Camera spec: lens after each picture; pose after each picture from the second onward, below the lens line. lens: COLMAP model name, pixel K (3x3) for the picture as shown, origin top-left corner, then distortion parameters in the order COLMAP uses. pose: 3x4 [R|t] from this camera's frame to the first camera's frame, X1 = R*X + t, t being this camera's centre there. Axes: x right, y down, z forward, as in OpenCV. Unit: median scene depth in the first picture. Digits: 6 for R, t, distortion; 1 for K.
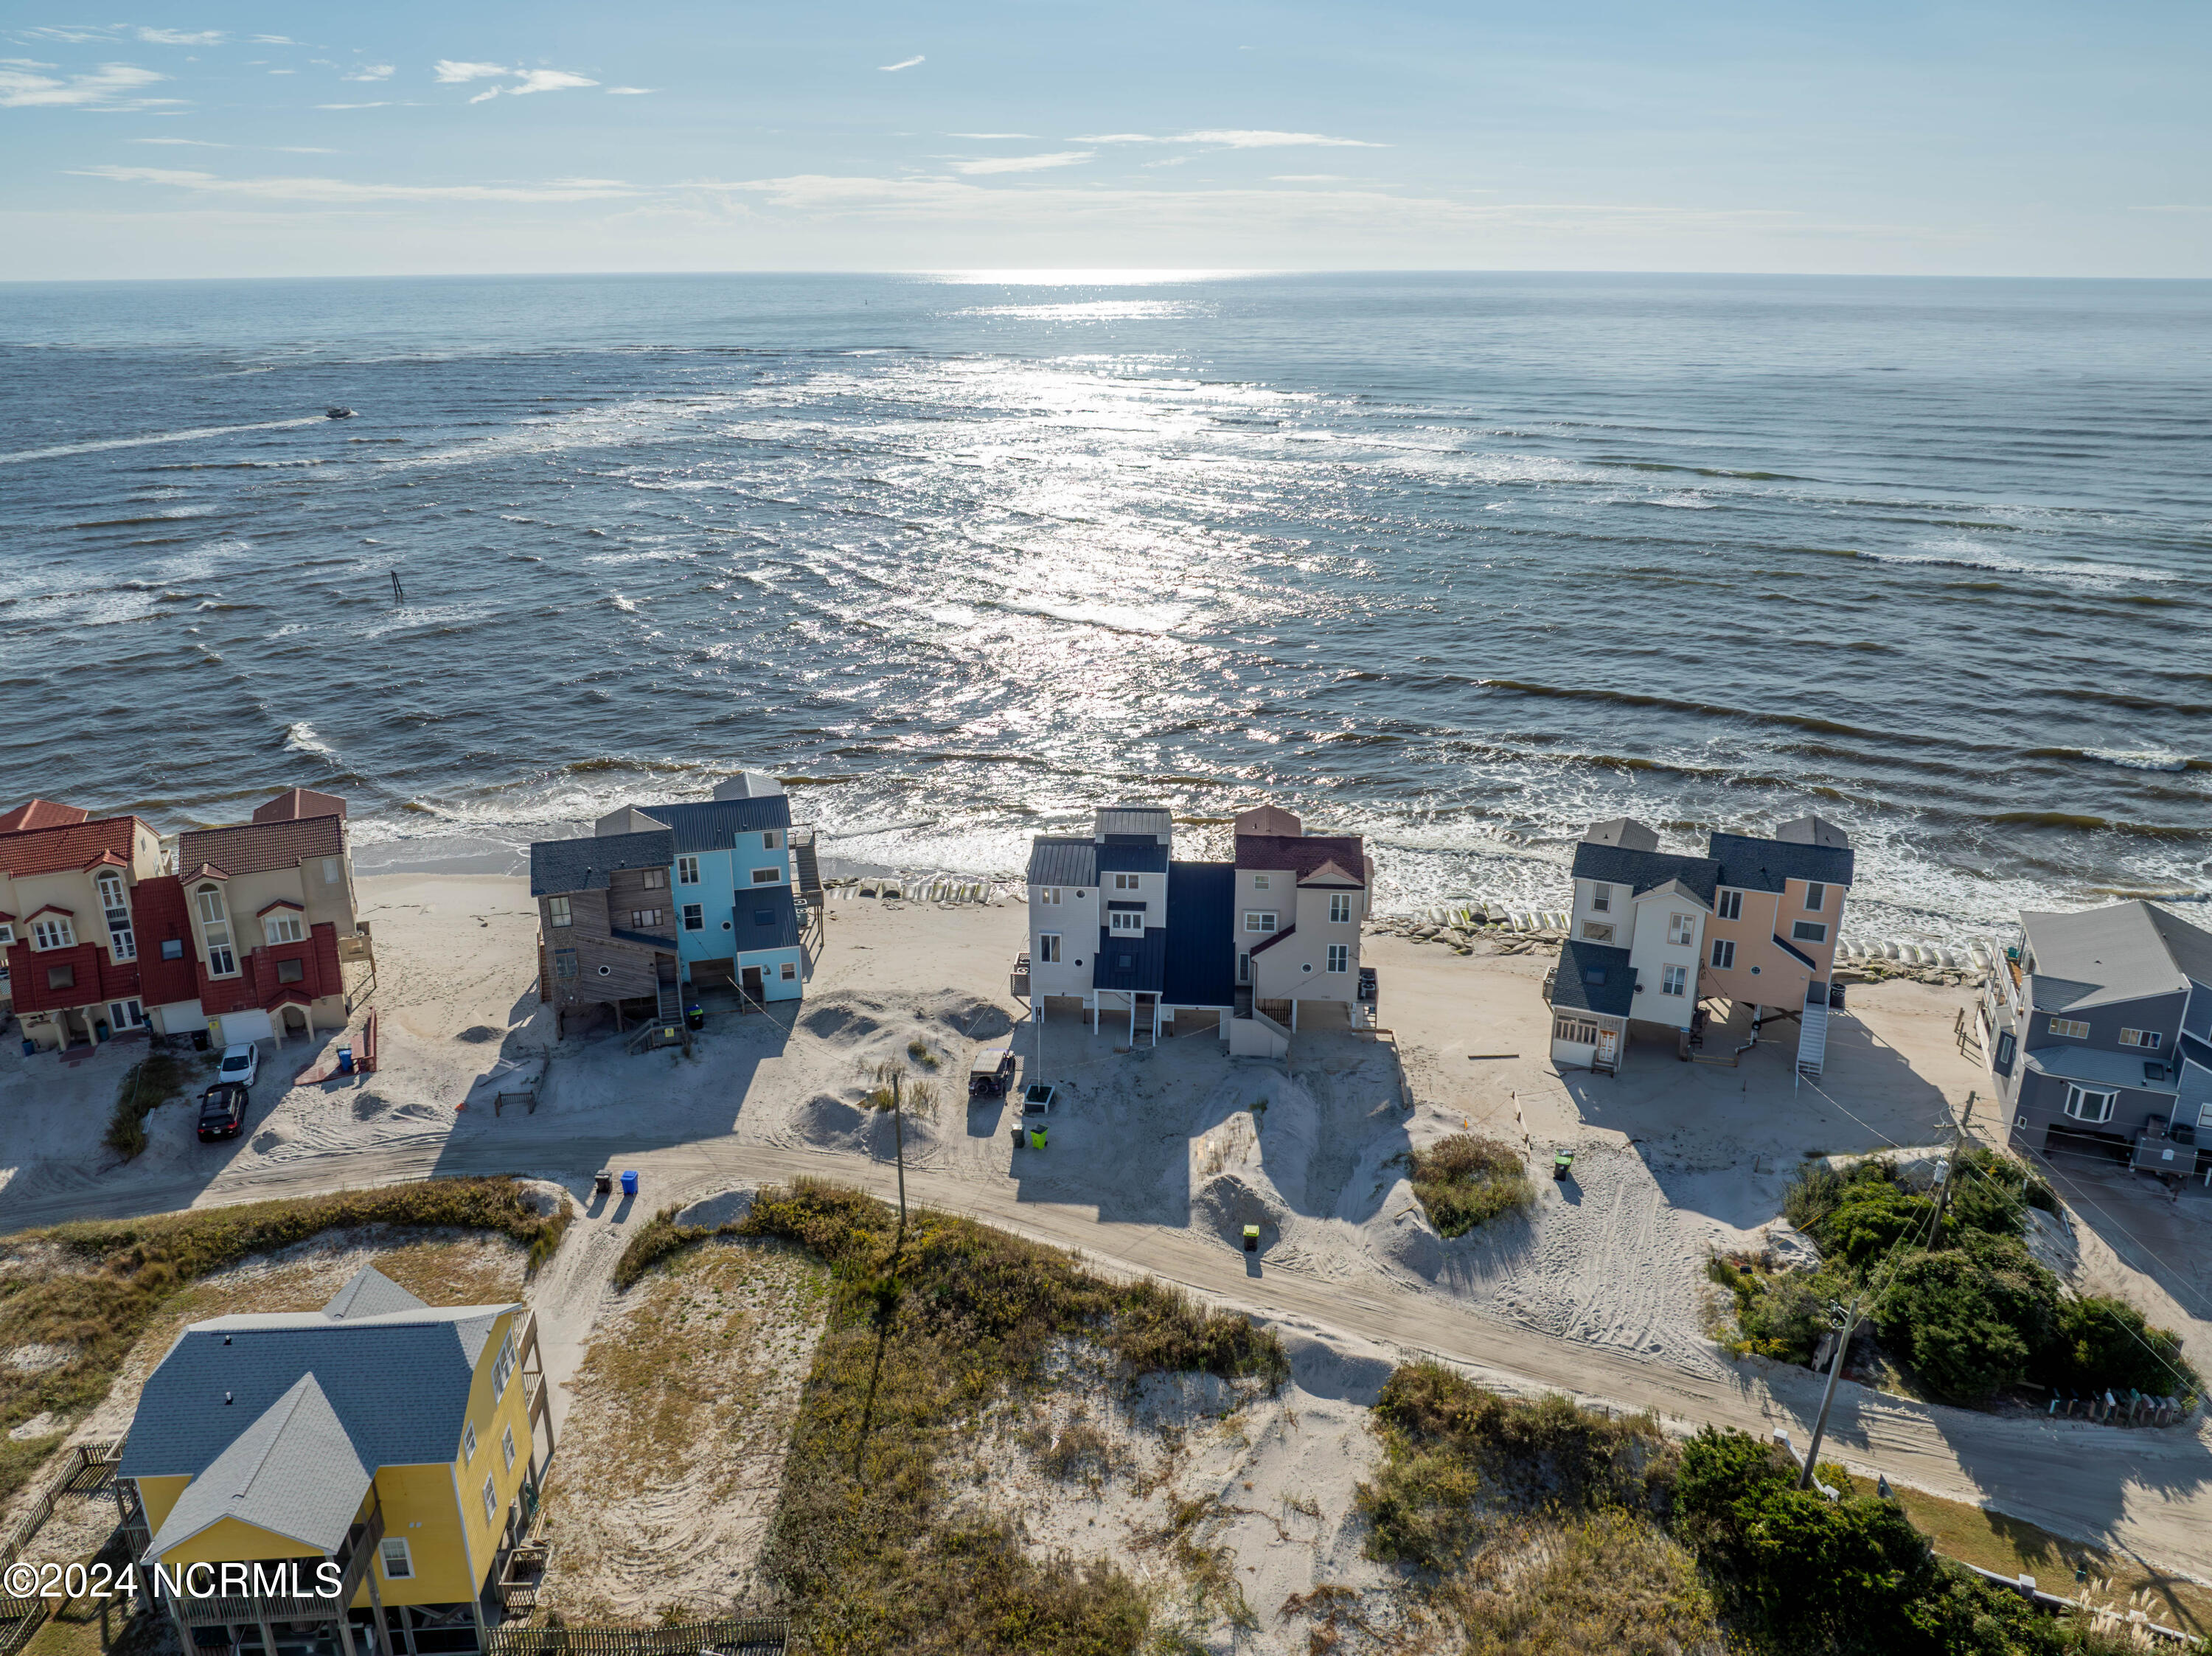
lens RADIAL K [[1545.8, 0, 1106.0], [0, 1545.8, 828.0], [0, 0, 1]] dist [-0.042852, 0.018472]
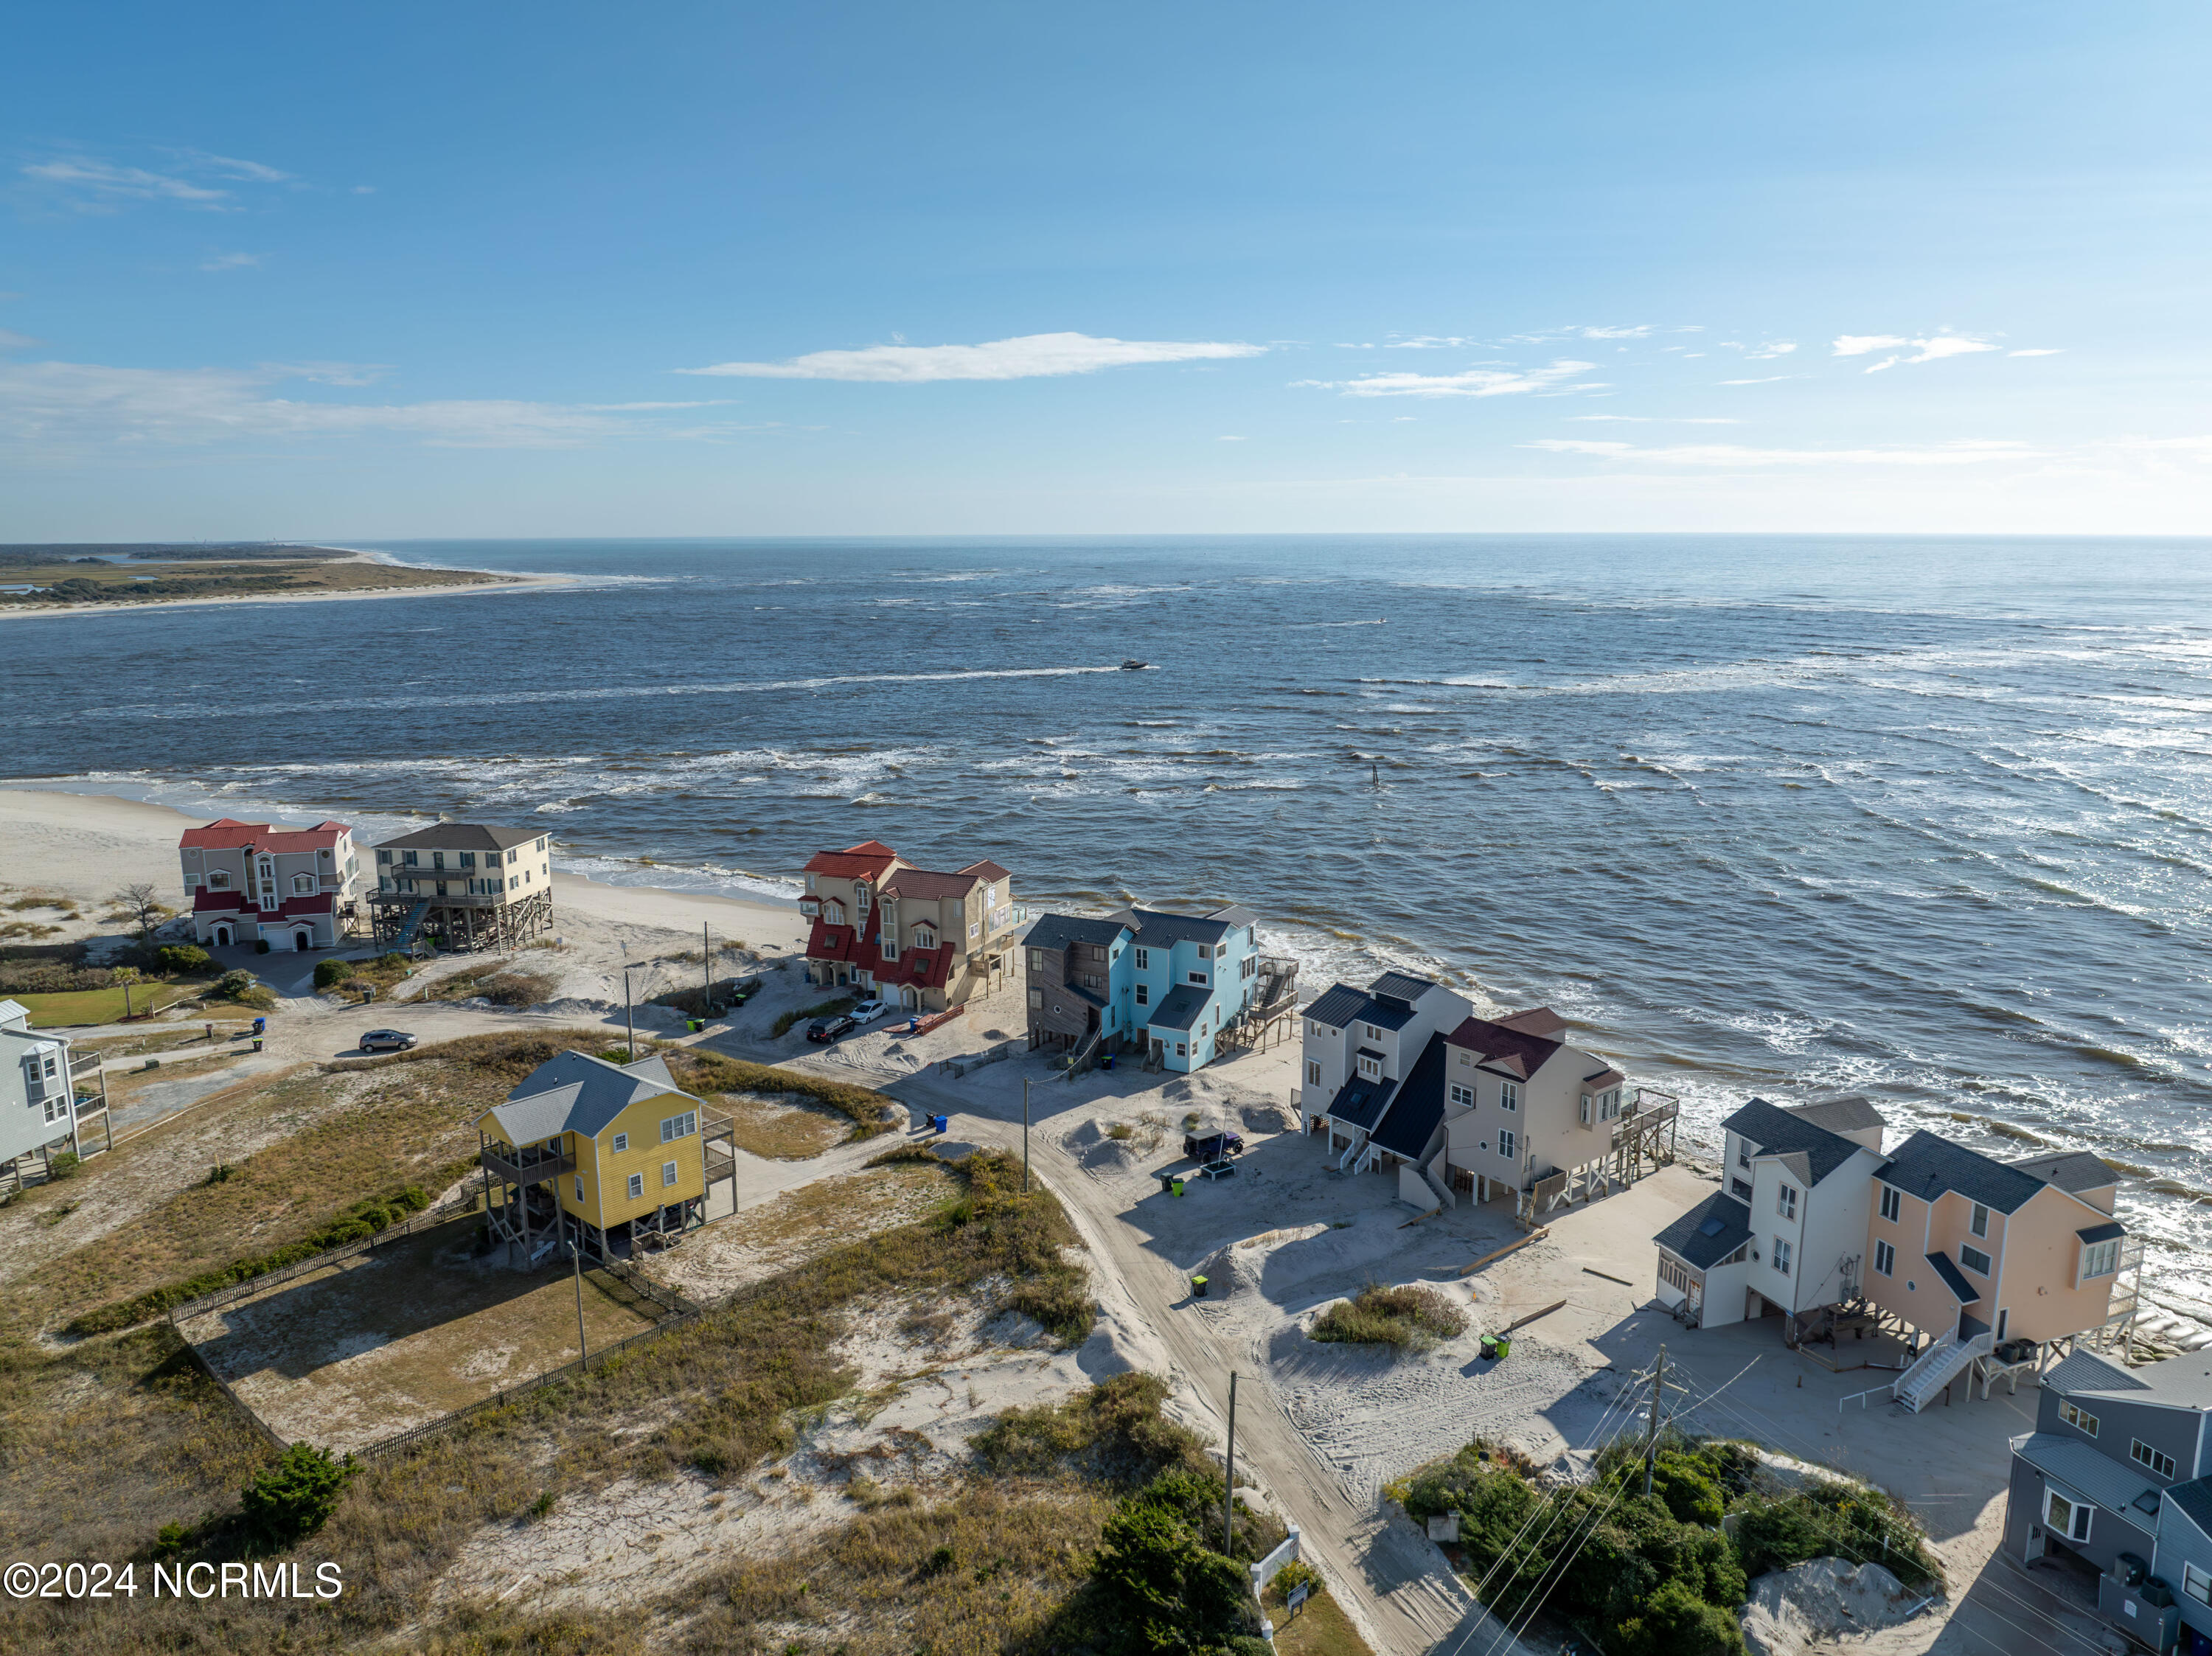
lens RADIAL K [[1541.5, 0, 1145.7], [0, 1541.5, 831.5], [0, 0, 1]] dist [-0.043552, 0.002014]
pose [[0.701564, 0.135129, -0.699677, 0.707209], [-0.240762, 0.969067, -0.054255, -0.008851], [0.670703, 0.206519, 0.712396, 0.012577]]
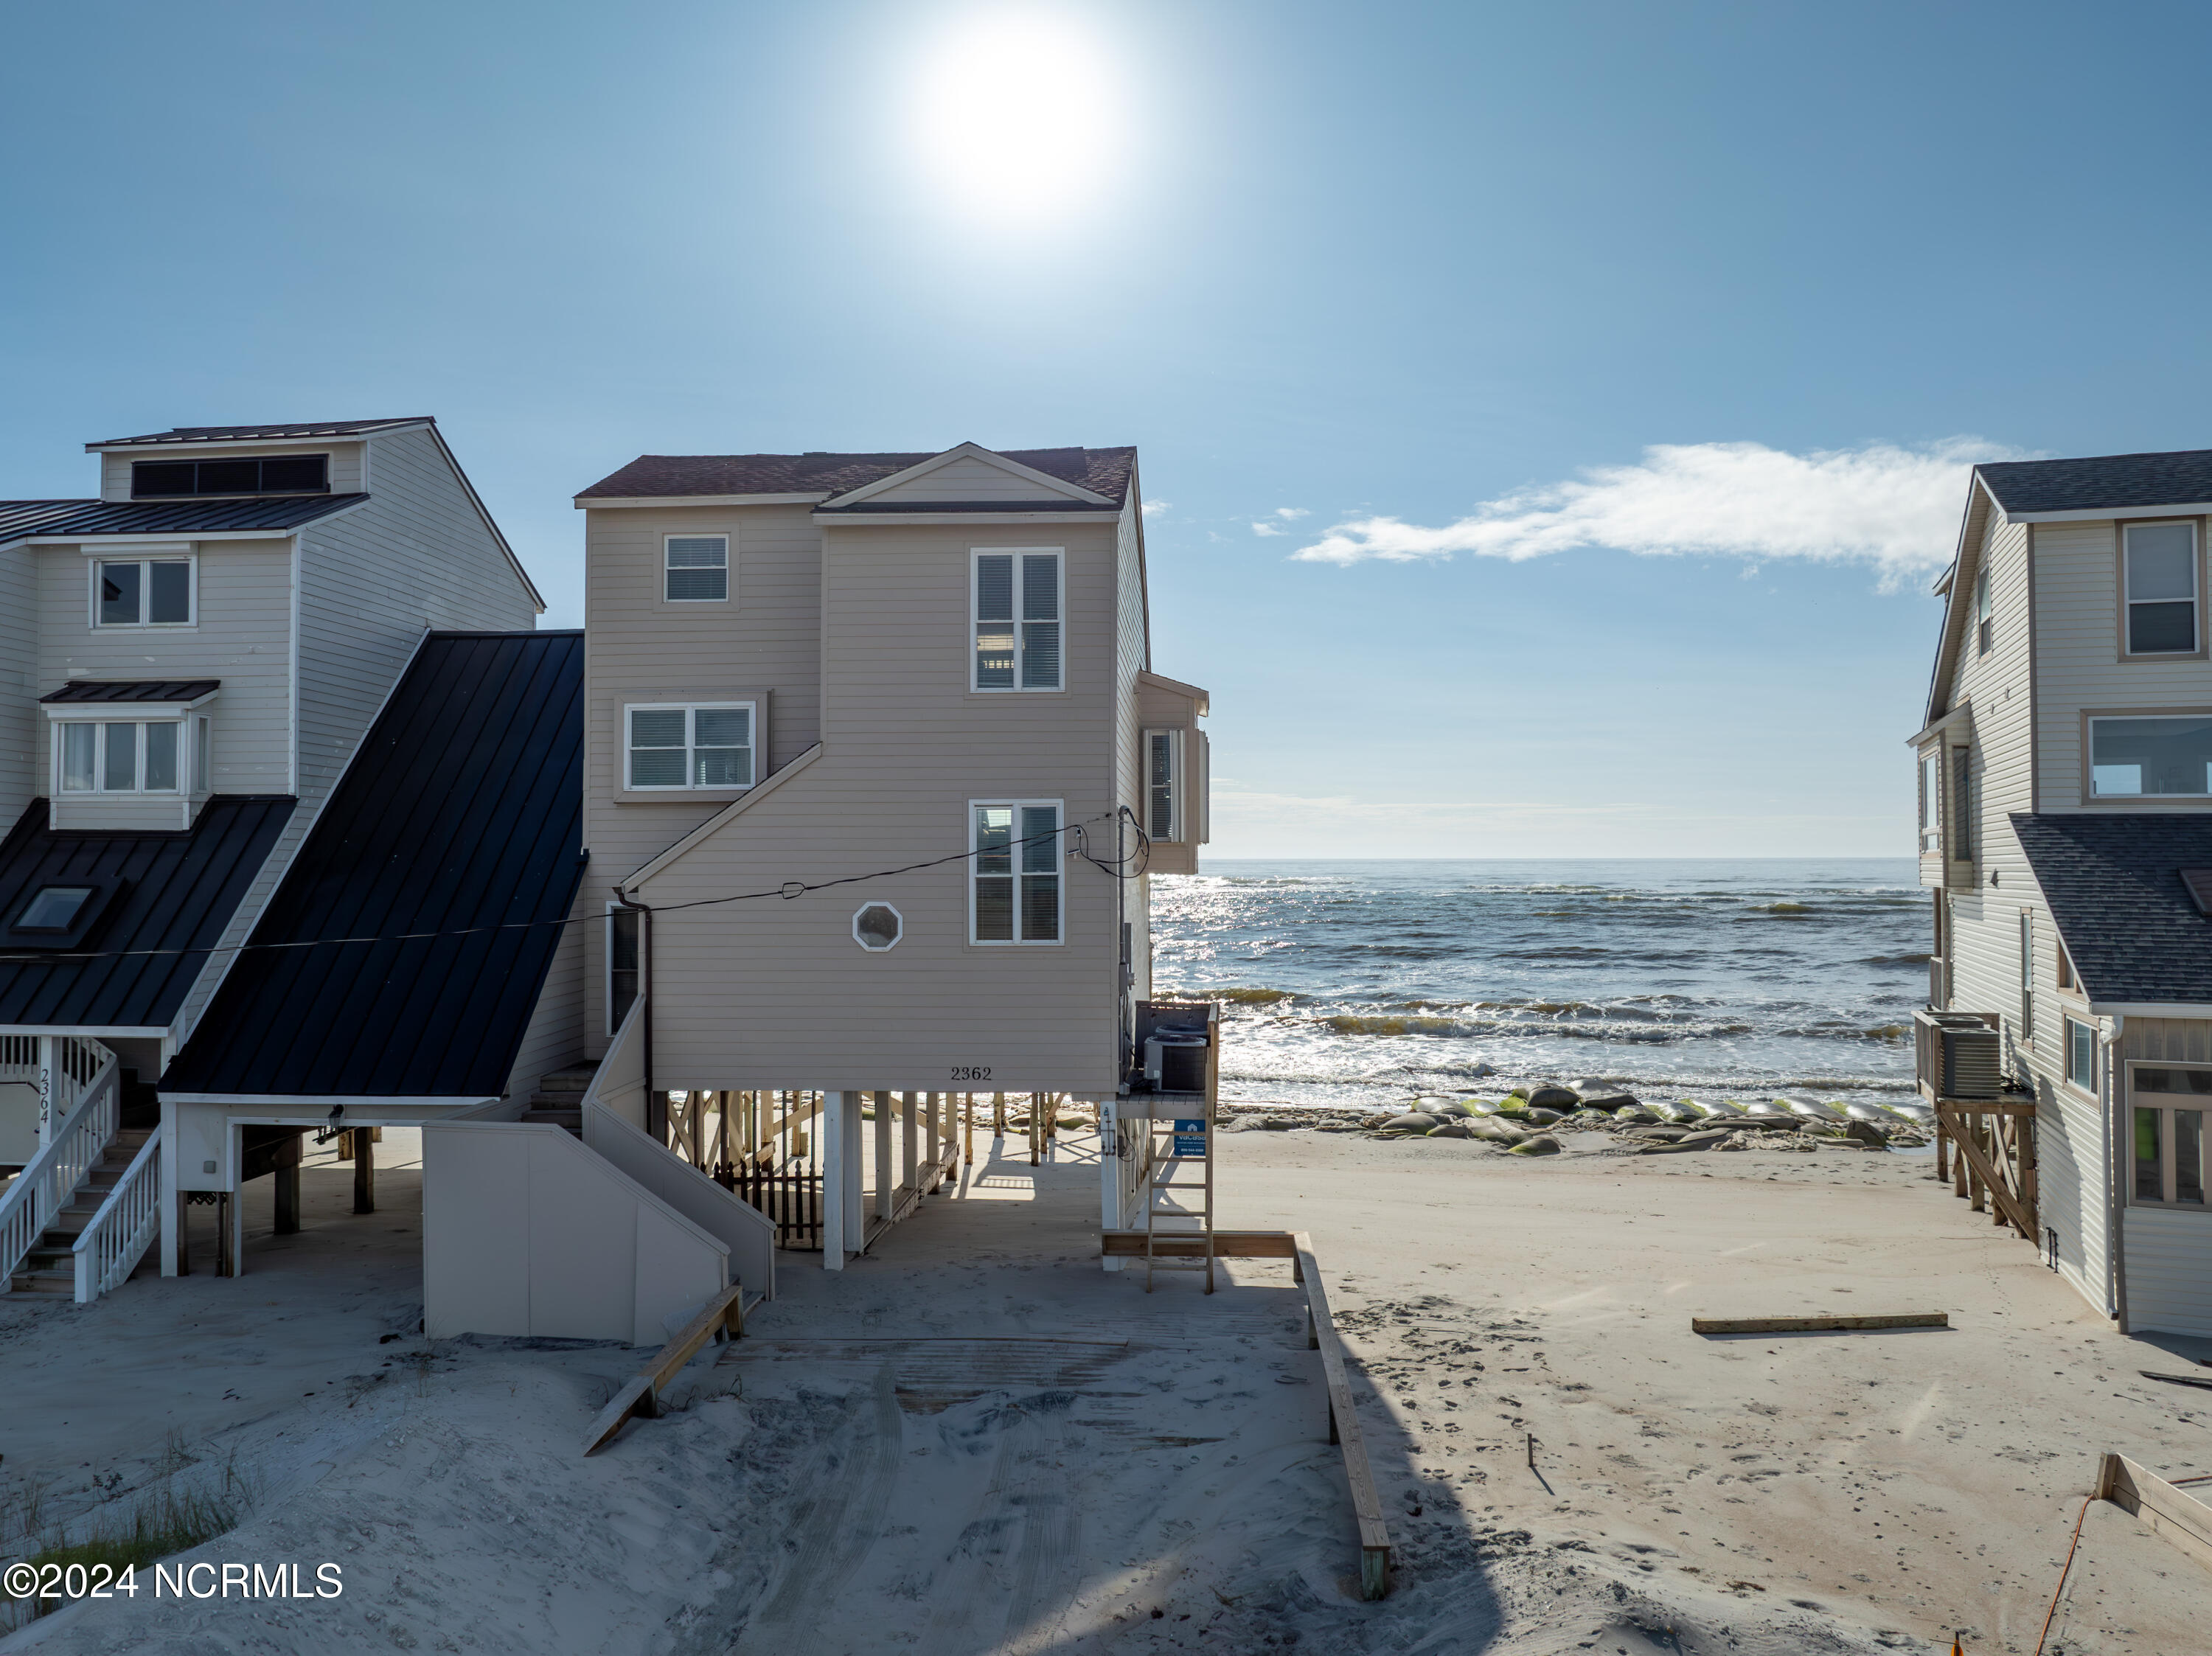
lens RADIAL K [[1545.8, 0, 1106.0], [0, 1545.8, 828.0], [0, 0, 1]] dist [-0.042852, 0.018472]
pose [[0.999432, -0.003352, 0.033529, 0.156738], [0.015228, 0.932564, -0.360683, 0.158896], [-0.030059, 0.360989, 0.932086, 0.805435]]
